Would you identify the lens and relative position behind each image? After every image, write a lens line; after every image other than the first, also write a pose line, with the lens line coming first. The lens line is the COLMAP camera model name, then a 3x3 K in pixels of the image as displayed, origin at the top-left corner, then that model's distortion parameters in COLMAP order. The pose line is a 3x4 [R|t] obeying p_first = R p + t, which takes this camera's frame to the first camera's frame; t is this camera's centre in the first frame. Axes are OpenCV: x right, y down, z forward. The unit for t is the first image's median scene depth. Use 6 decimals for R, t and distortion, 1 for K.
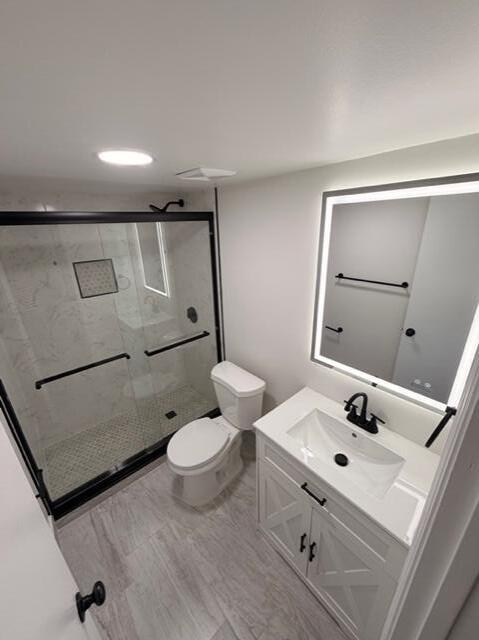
lens RADIAL K [[254.5, 0, 239.5], [0, 254.5, 320.0], [0, 0, 1]] dist [-0.000652, -0.000065]
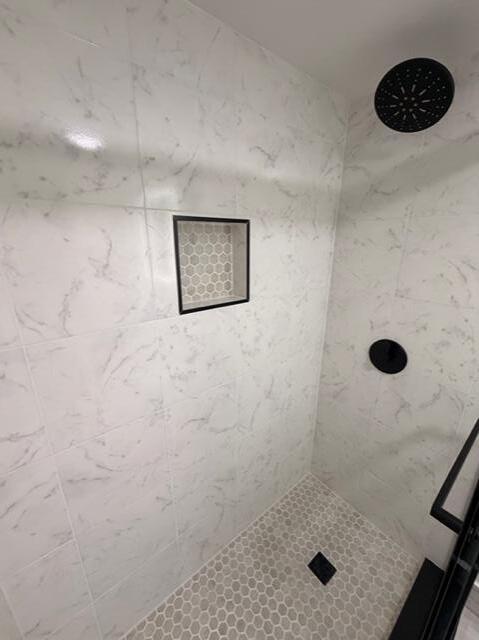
lens RADIAL K [[254.5, 0, 239.5], [0, 254.5, 320.0], [0, 0, 1]] dist [-0.000652, -0.000065]
pose [[0.998941, 0.036774, -0.027667, -0.515536], [-0.038330, 0.997582, -0.057972, -0.056151], [0.025468, 0.058971, 0.997935, 0.612508]]
